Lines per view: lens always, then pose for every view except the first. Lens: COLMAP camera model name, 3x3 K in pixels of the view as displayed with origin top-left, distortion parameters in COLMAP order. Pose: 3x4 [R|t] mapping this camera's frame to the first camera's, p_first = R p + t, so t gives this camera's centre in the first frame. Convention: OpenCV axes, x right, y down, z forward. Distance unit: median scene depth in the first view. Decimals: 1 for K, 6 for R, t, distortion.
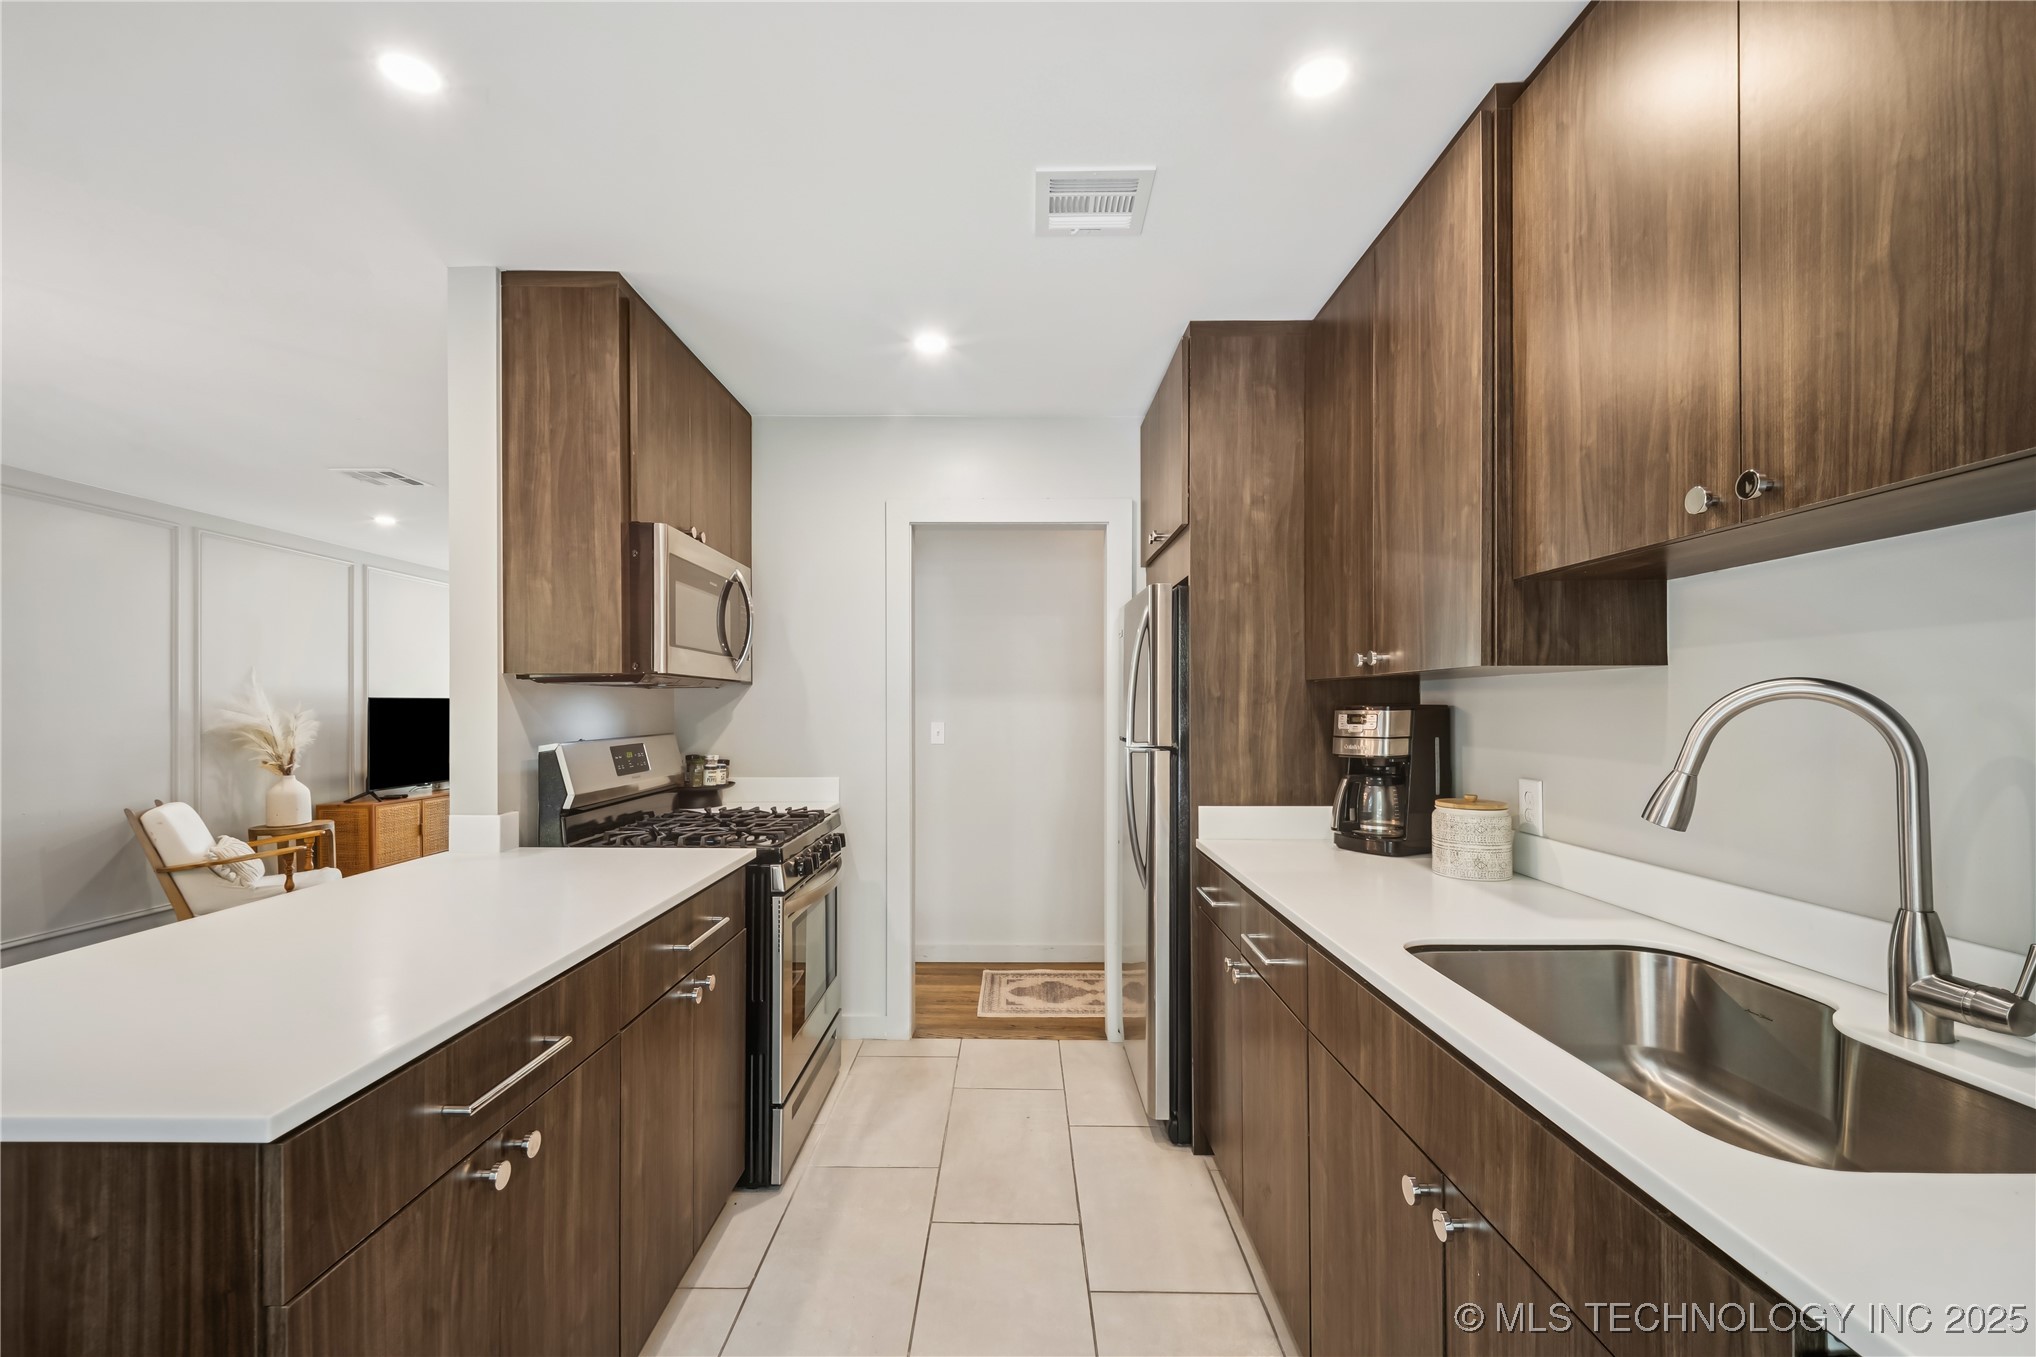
lens RADIAL K [[864.9, 0, 1010.3], [0, 864.9, 694.4], [0, 0, 1]] dist [-0.001157, -0.000072]
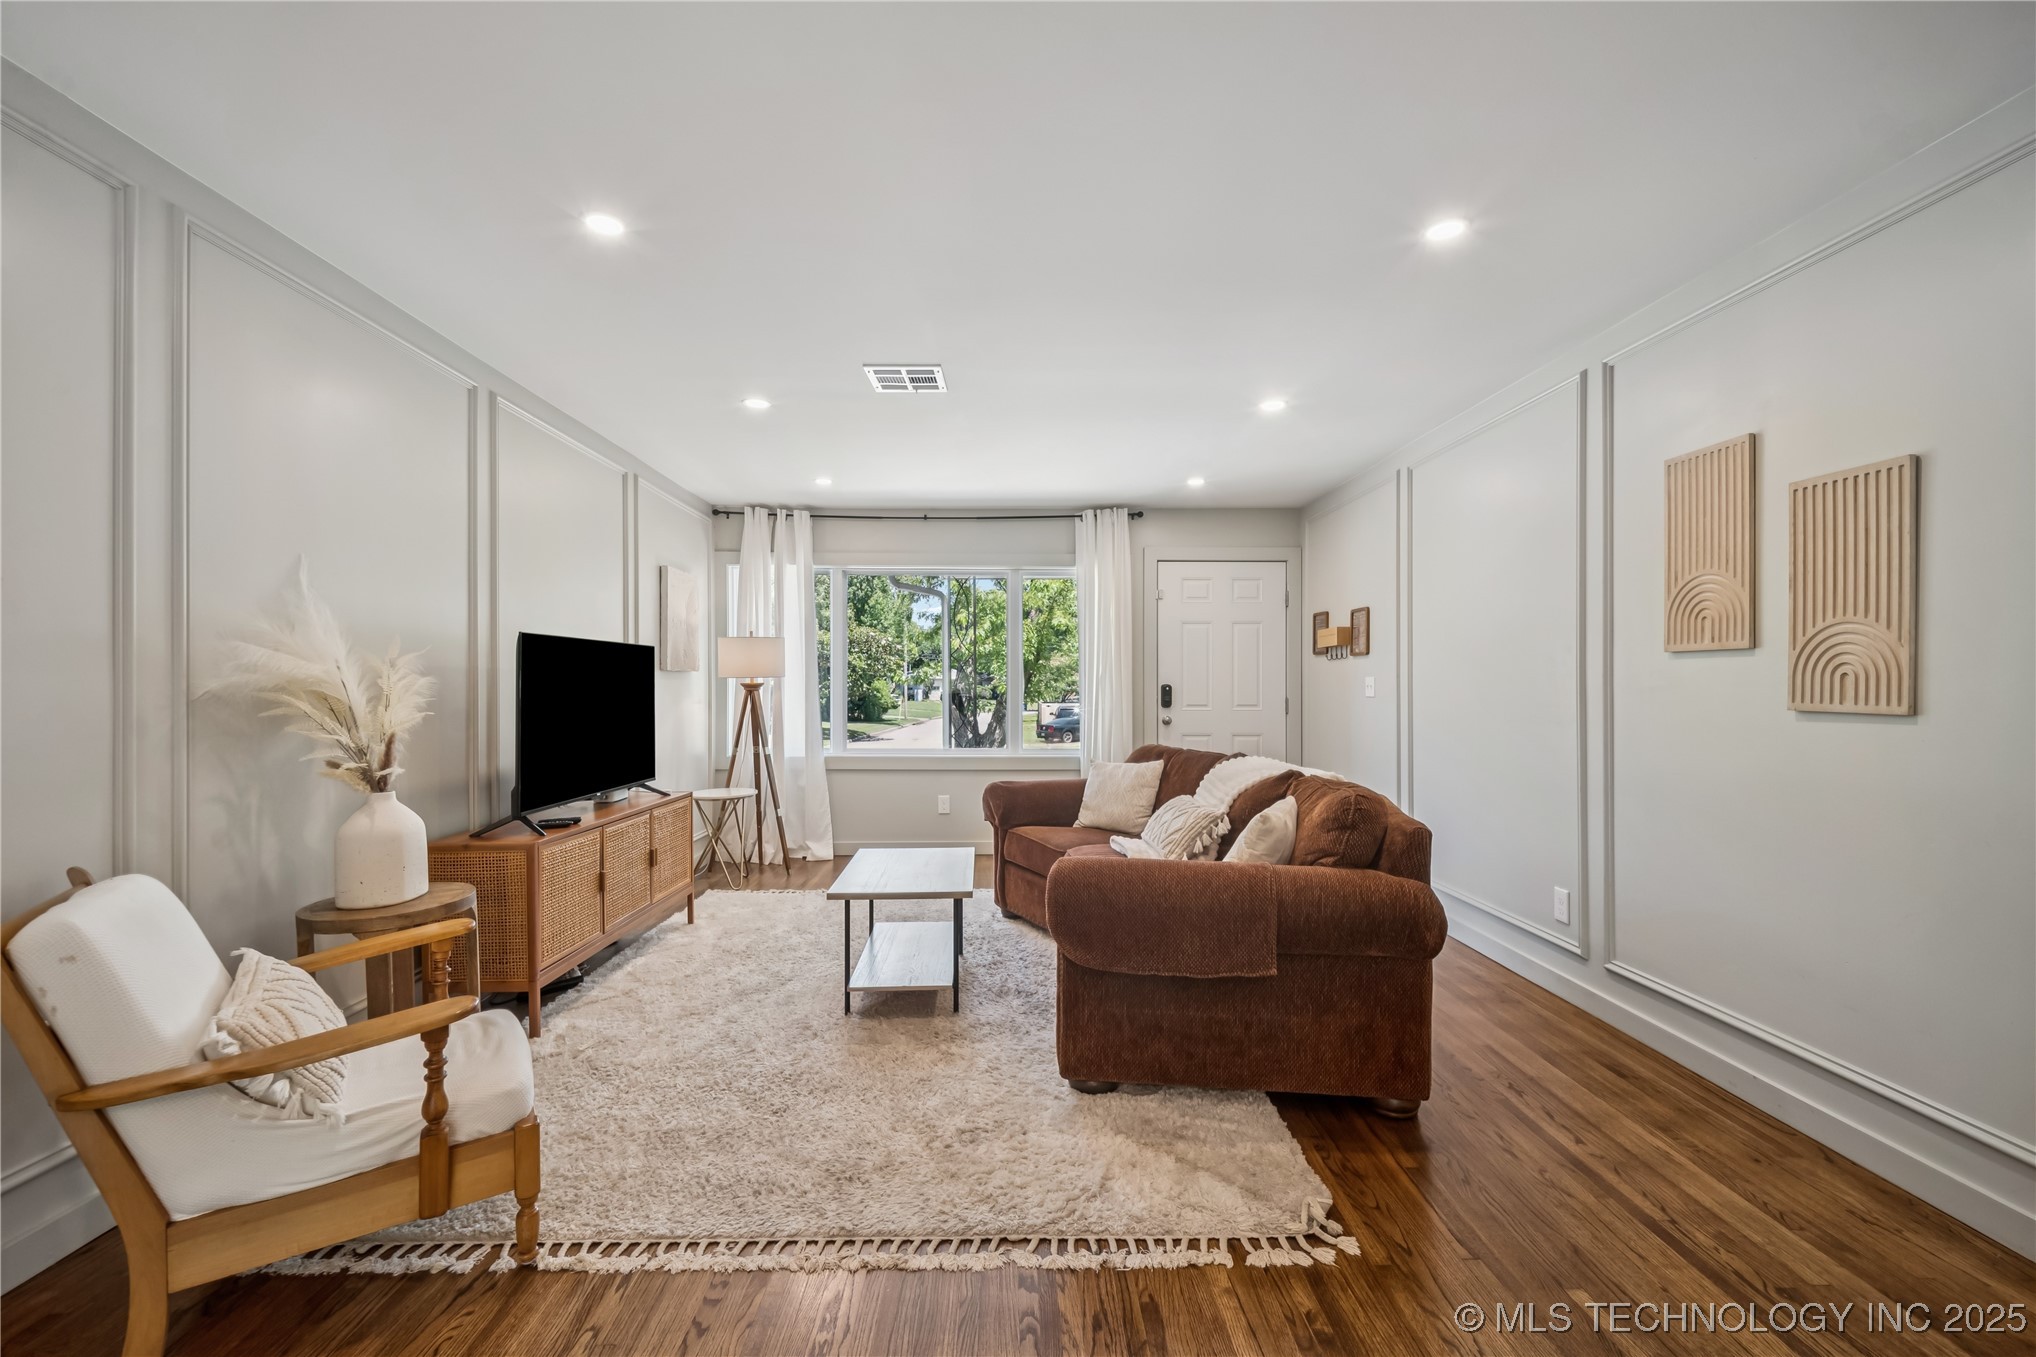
lens RADIAL K [[864.9, 0, 1020.8], [0, 864.9, 677.0], [0, 0, 1]] dist [-0.001157, -0.000072]
pose [[0.999810, 0.004451, 0.018998, -0.506781], [-0.004554, 0.999975, 0.005404, 0.028923], [-0.018973, -0.005489, 0.999805, 0.536905]]
